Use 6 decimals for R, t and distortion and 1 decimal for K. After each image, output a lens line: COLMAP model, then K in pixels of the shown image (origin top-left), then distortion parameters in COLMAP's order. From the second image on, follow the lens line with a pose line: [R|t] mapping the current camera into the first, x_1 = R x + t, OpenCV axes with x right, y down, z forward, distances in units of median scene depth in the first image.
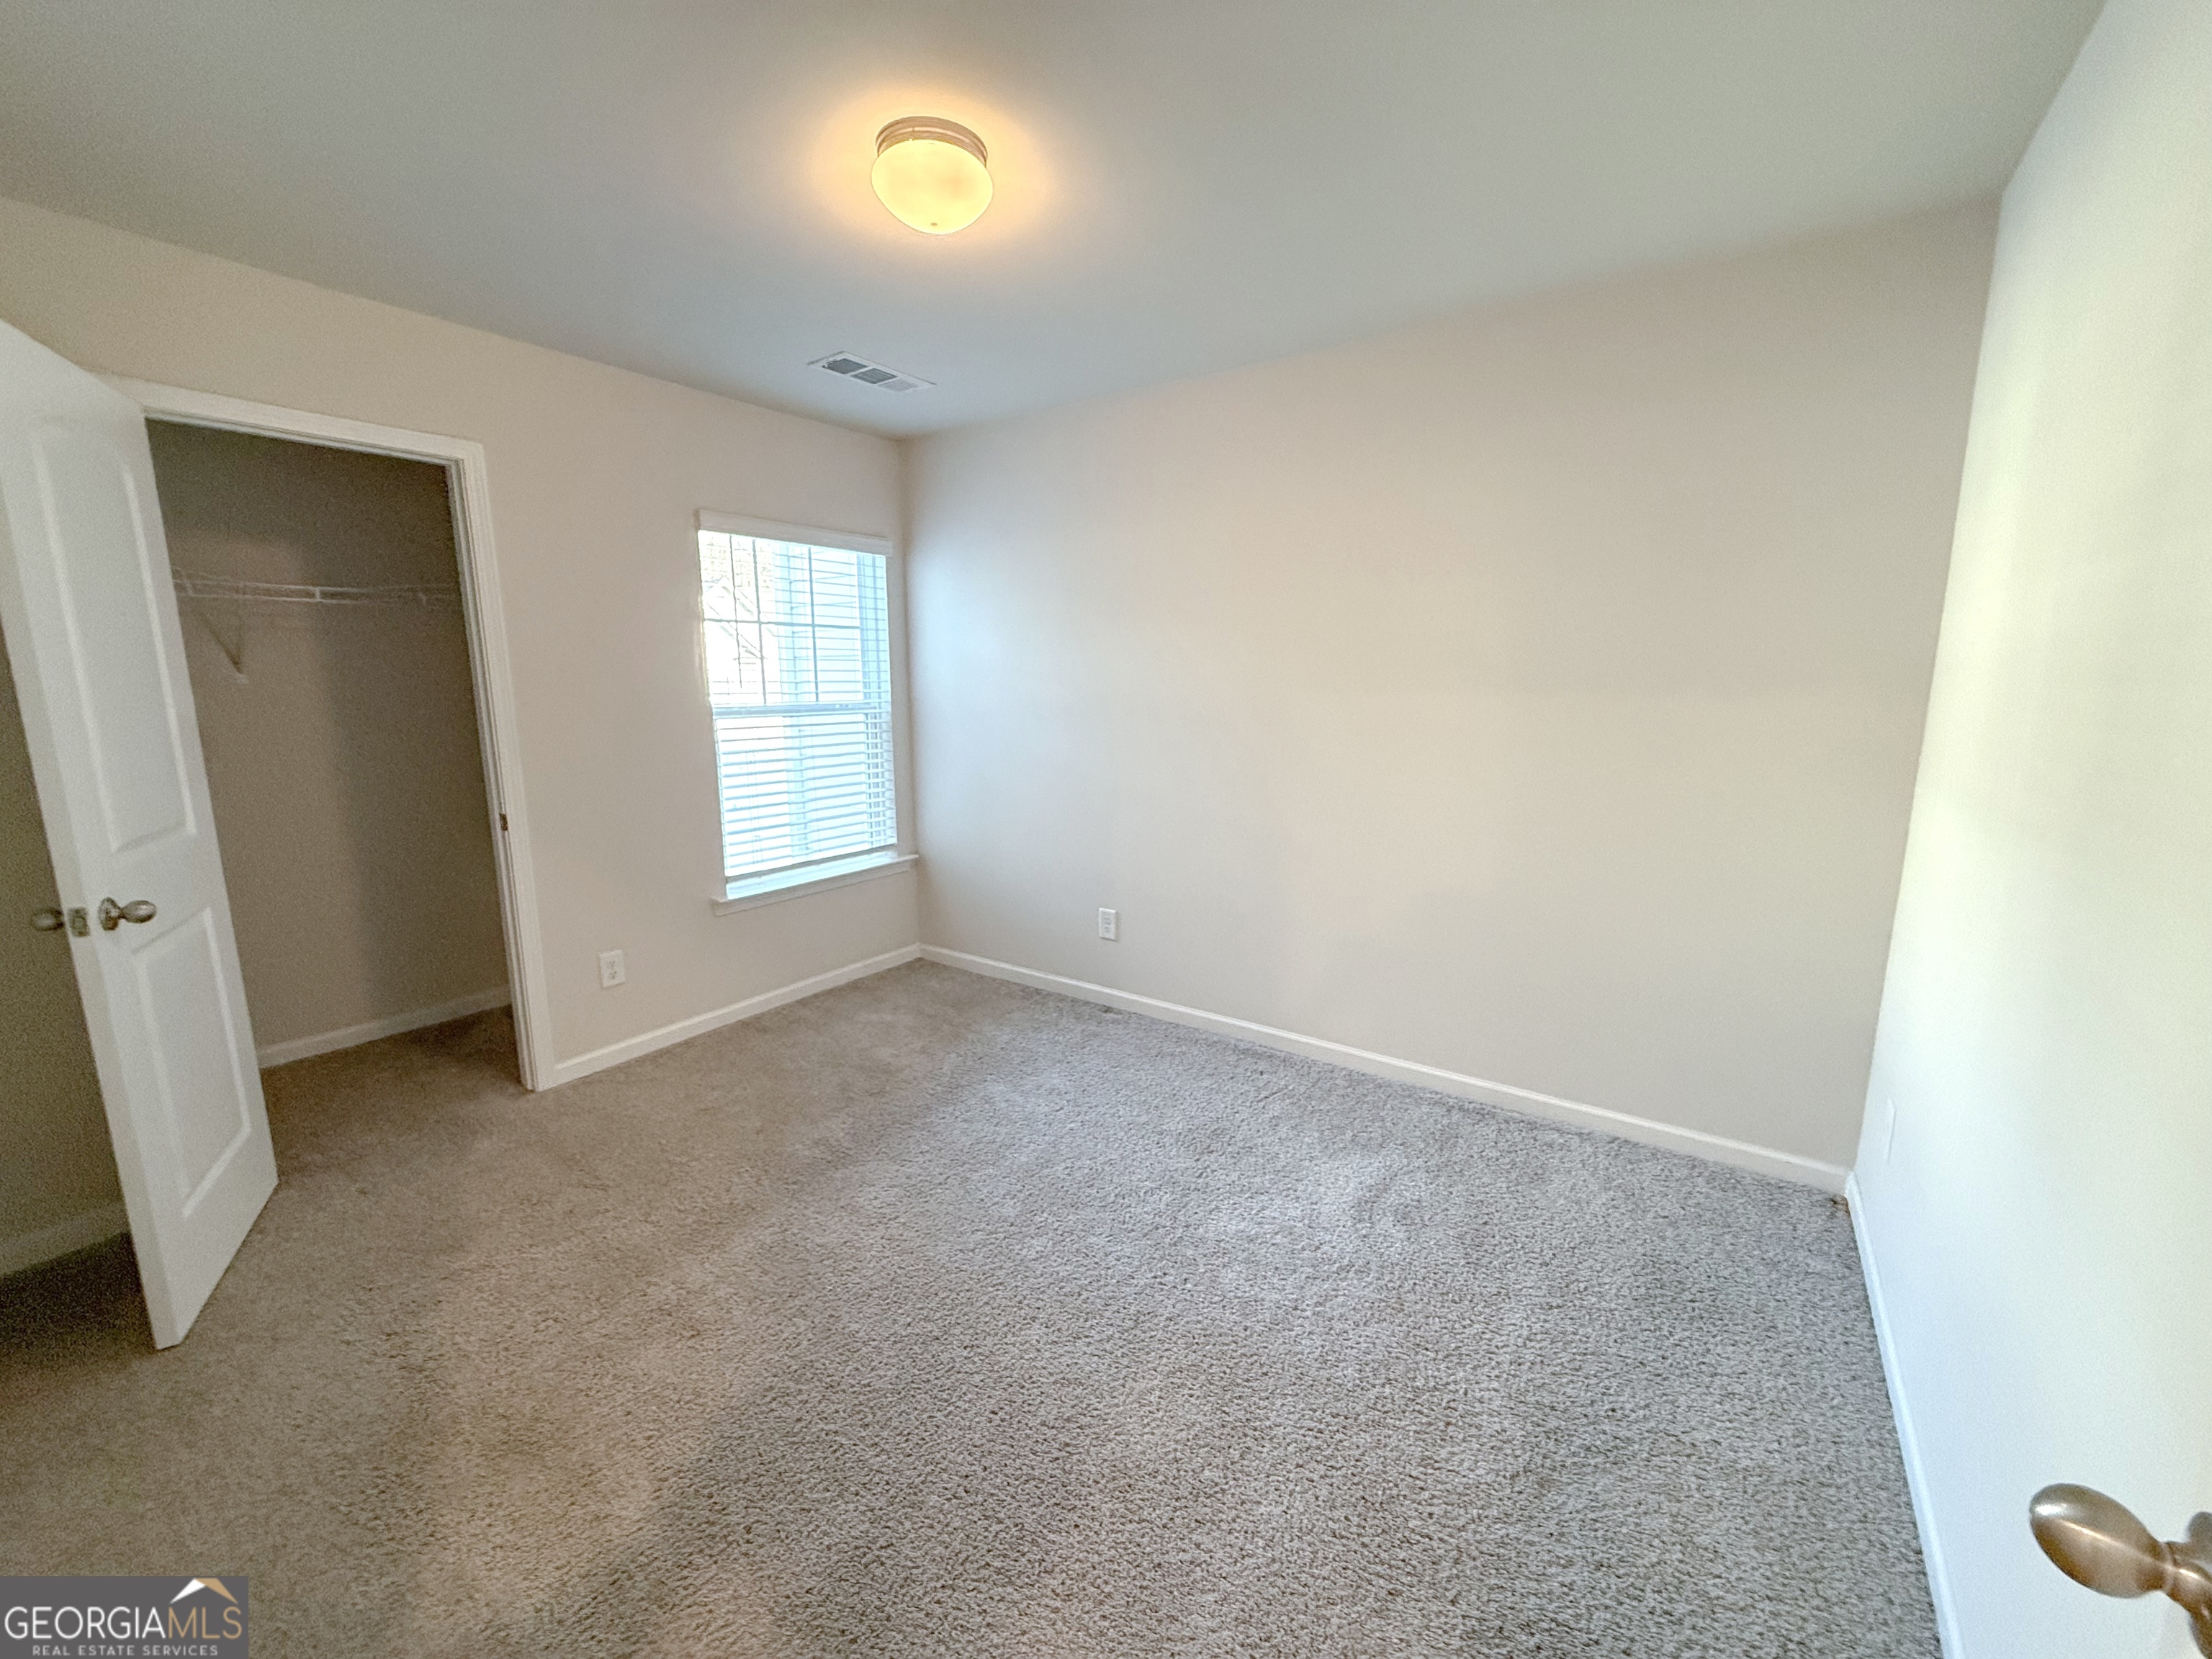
lens RADIAL K [[872.0, 0, 1112.5], [0, 872.0, 824.8], [0, 0, 1]] dist [-0.000566, -0.000175]
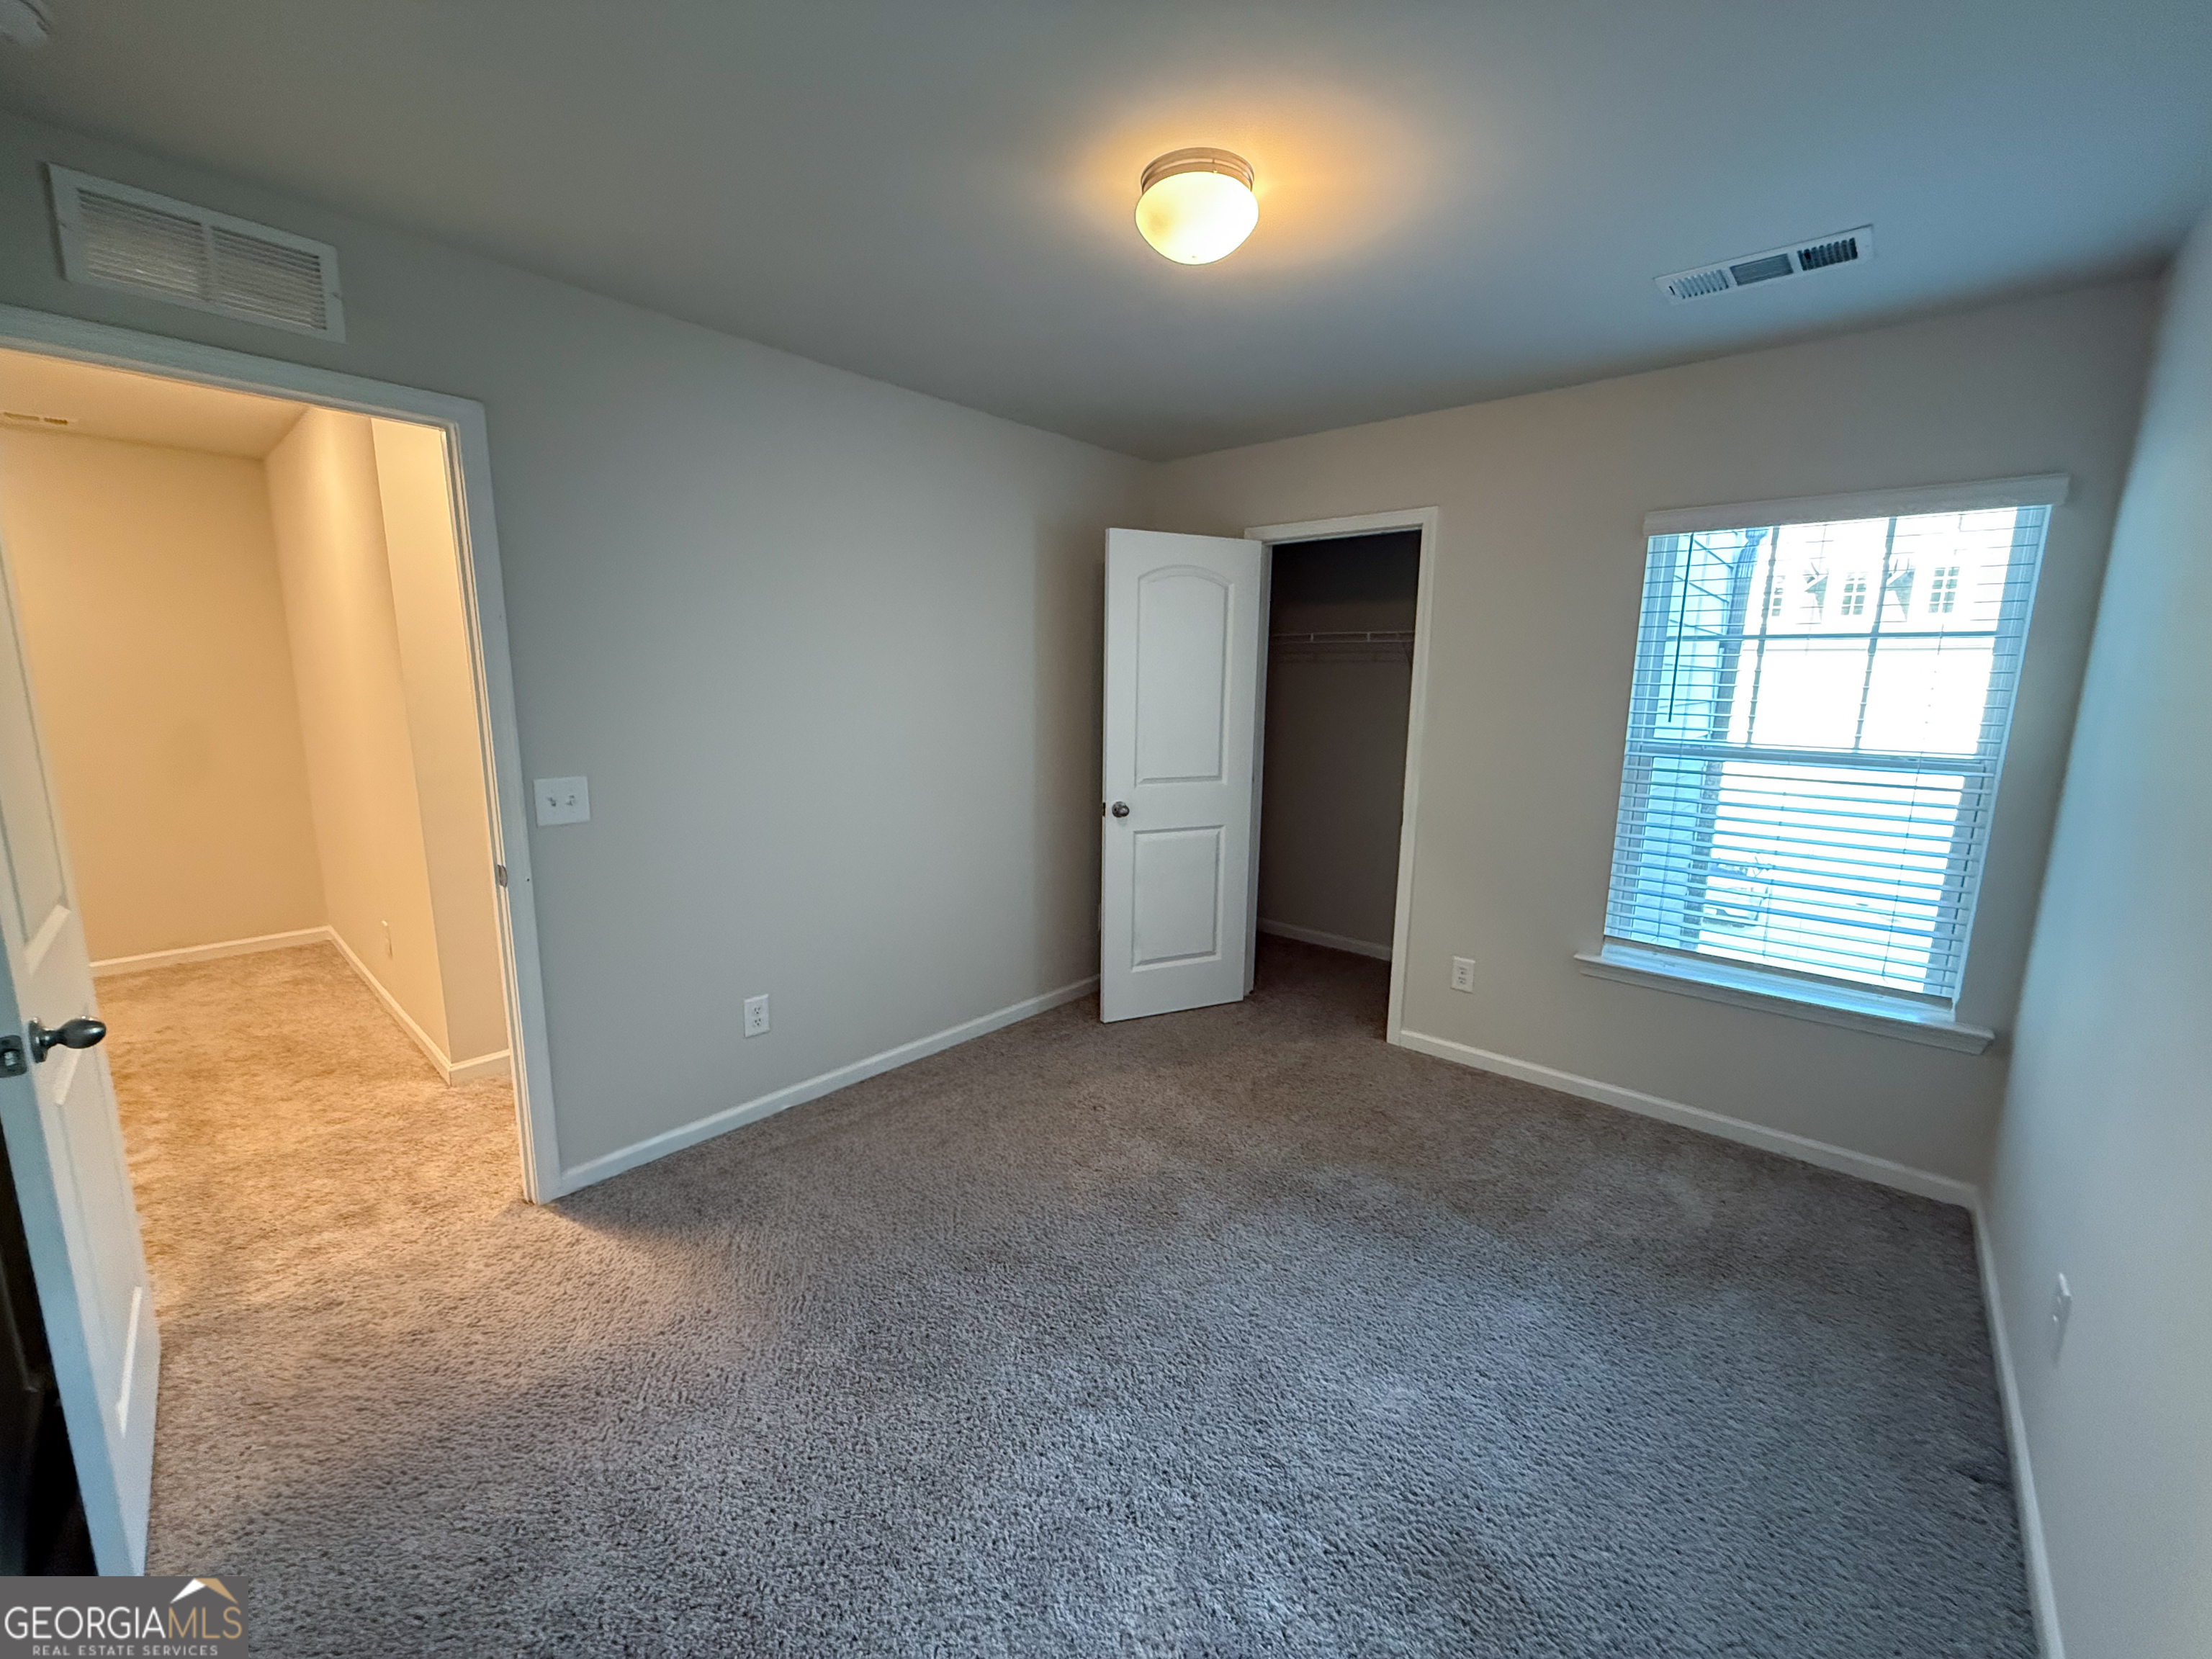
lens RADIAL K [[872.0, 0, 1112.5], [0, 872.0, 824.8], [0, 0, 1]] dist [-0.000566, -0.000175]
pose [[-0.092184, 0.171718, -0.980824, 0.444303], [-0.180119, 0.965893, 0.186032, -0.122809], [0.979316, 0.193814, -0.058110, 0.559292]]
